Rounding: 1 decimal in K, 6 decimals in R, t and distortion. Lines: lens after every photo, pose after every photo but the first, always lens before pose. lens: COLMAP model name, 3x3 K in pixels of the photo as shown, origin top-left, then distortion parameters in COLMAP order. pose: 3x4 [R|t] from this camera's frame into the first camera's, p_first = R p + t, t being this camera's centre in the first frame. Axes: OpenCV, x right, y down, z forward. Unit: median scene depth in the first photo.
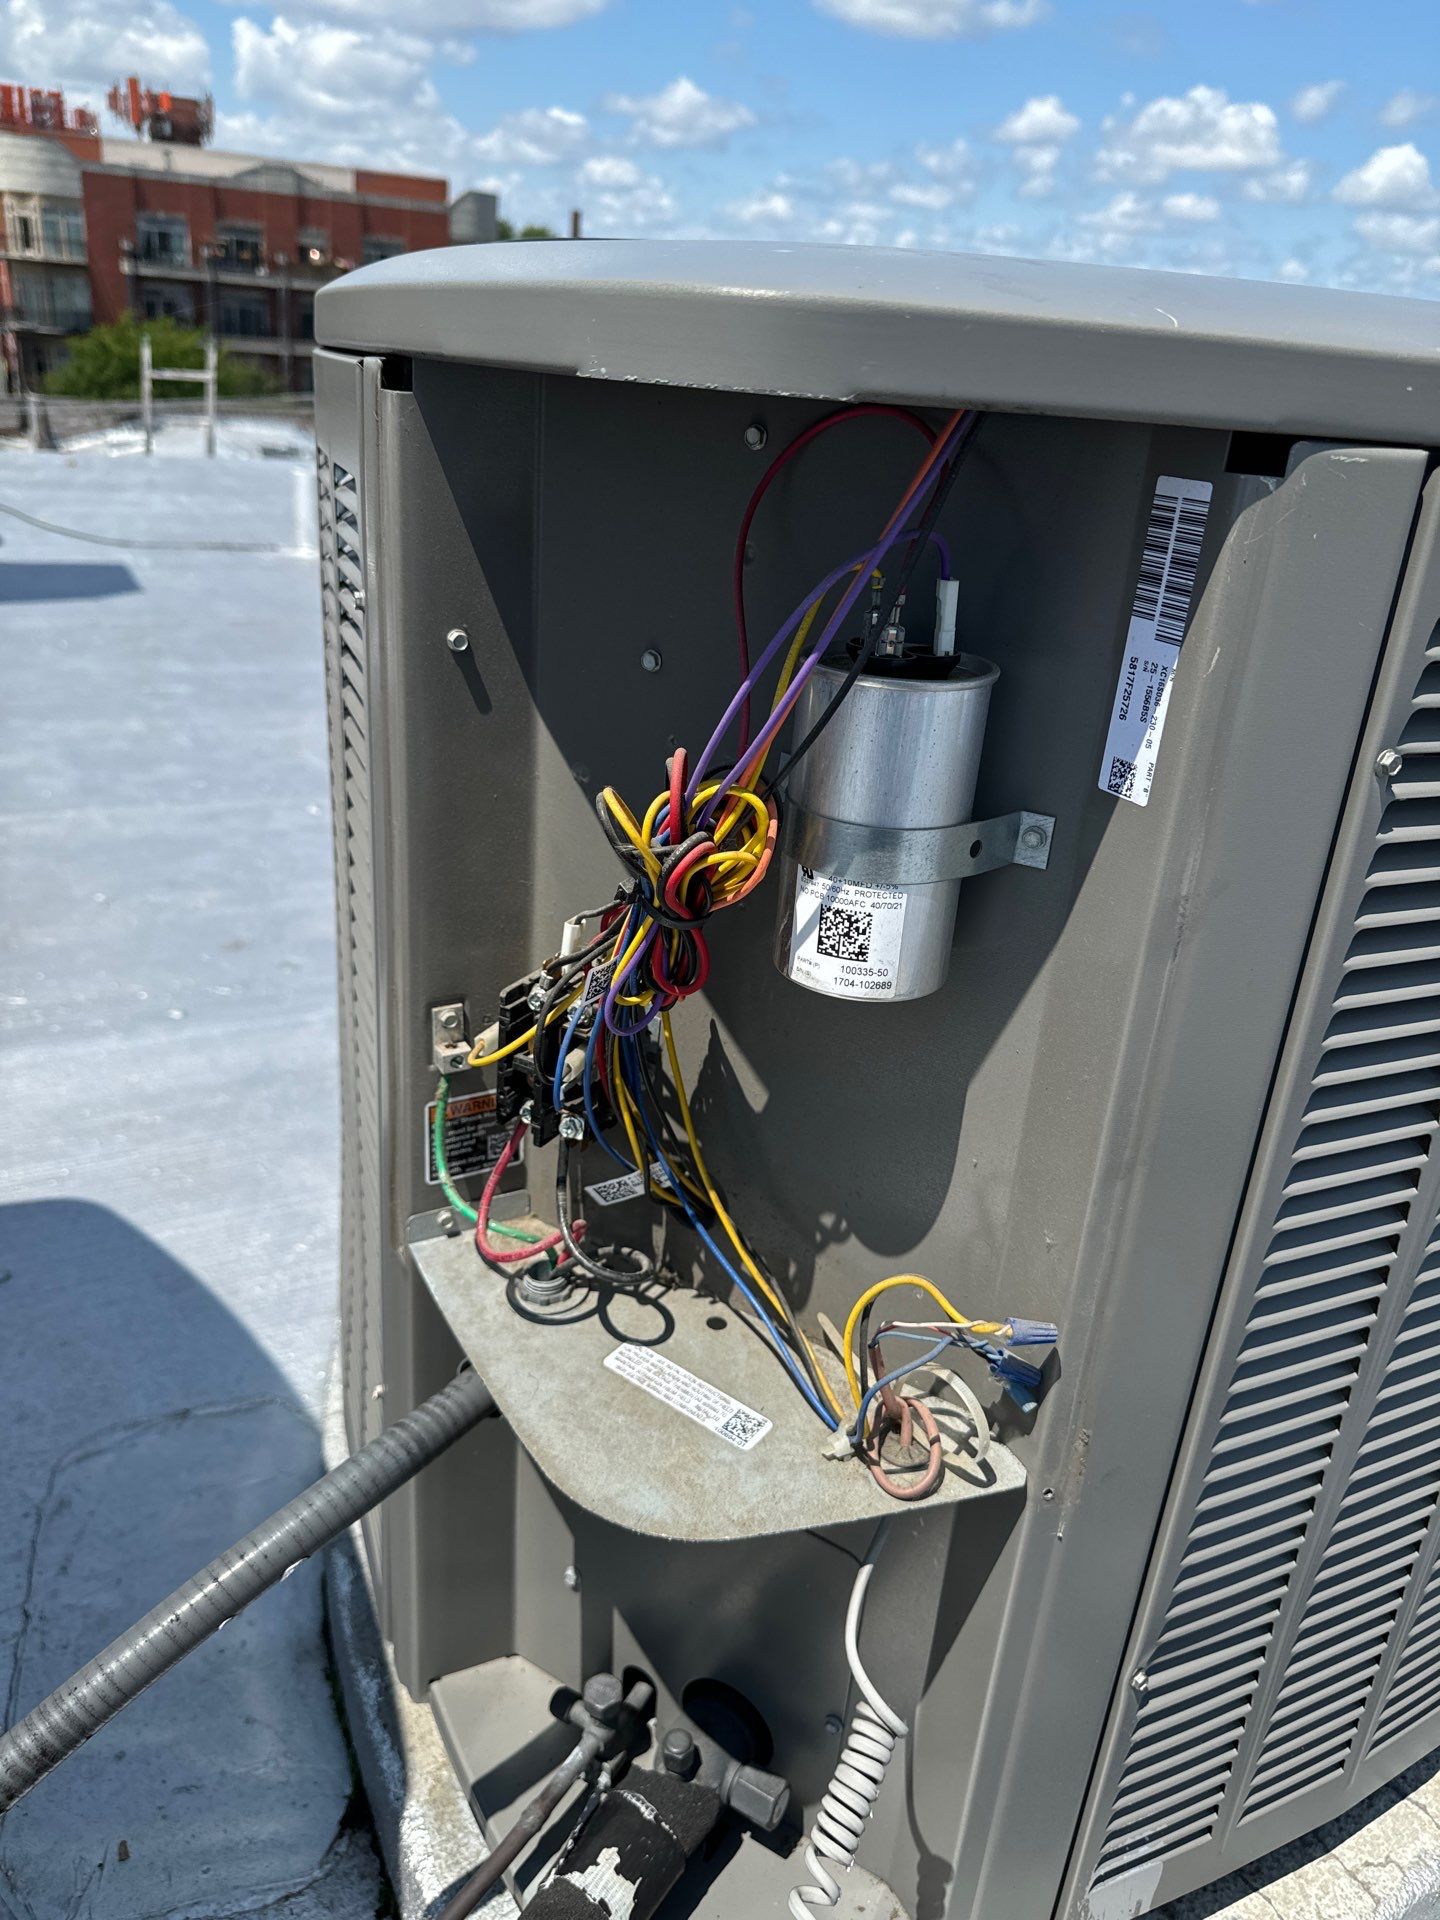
lens RADIAL K [[1331.1, 0, 720.0], [0, 1331.1, 960.0], [0, 0, 1]] dist [-0.035174, 0.003058]
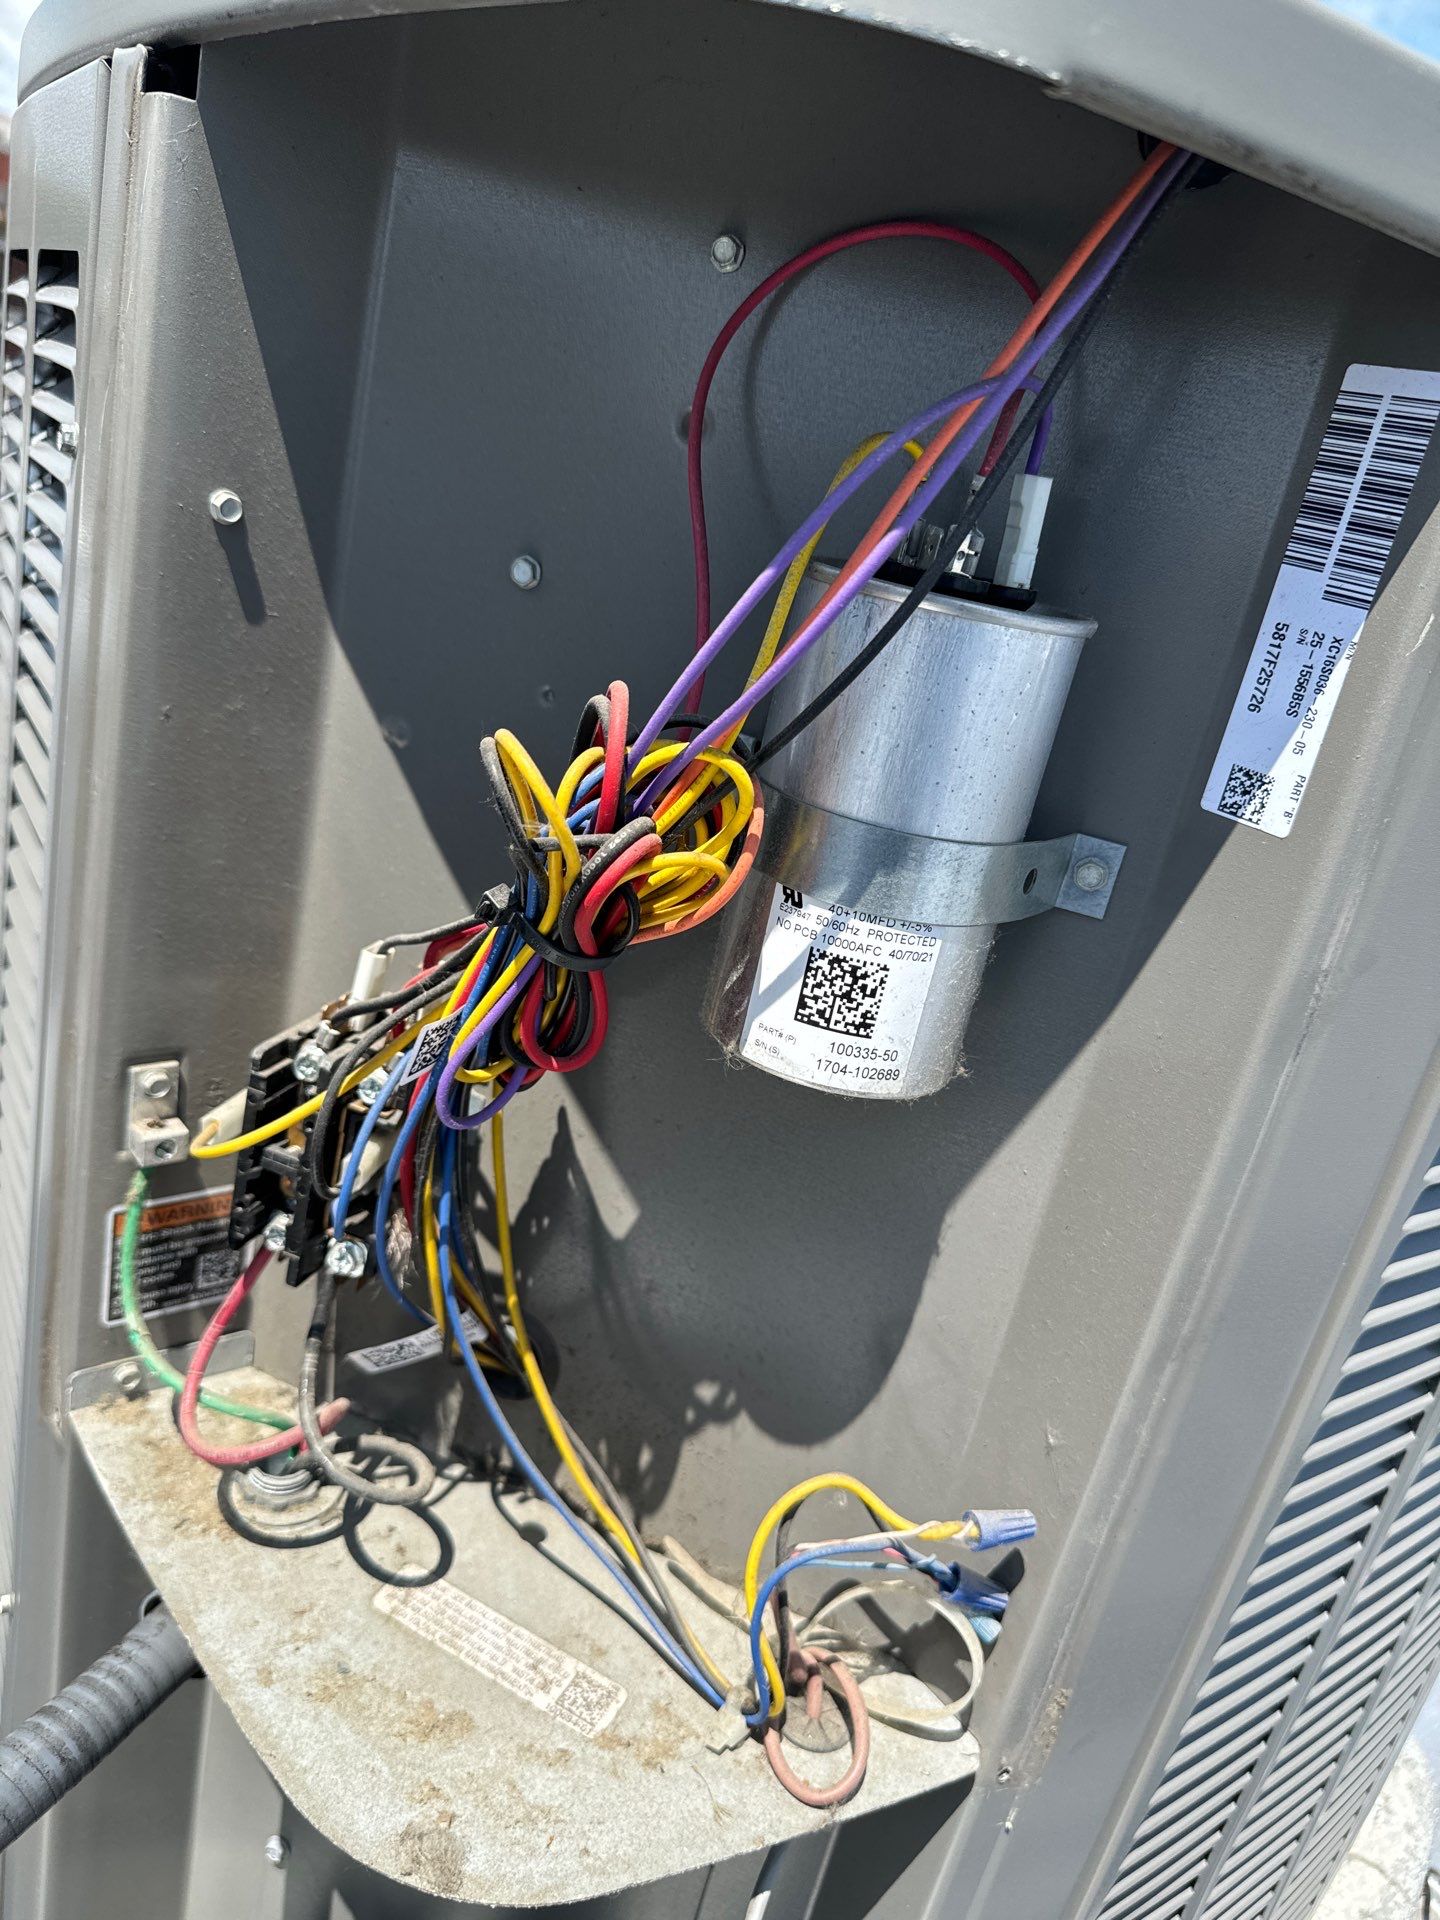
lens RADIAL K [[1383.2, 0, 721.0], [0, 1383.2, 991.8], [0, 0, 1]] dist [-0.052995, -0.003989]
pose [[0.970692, 0.060968, 0.232466, -0.116541], [-0.056461, 0.998066, -0.025998, 0.000109], [-0.233601, 0.012110, 0.972257, 0.337883]]
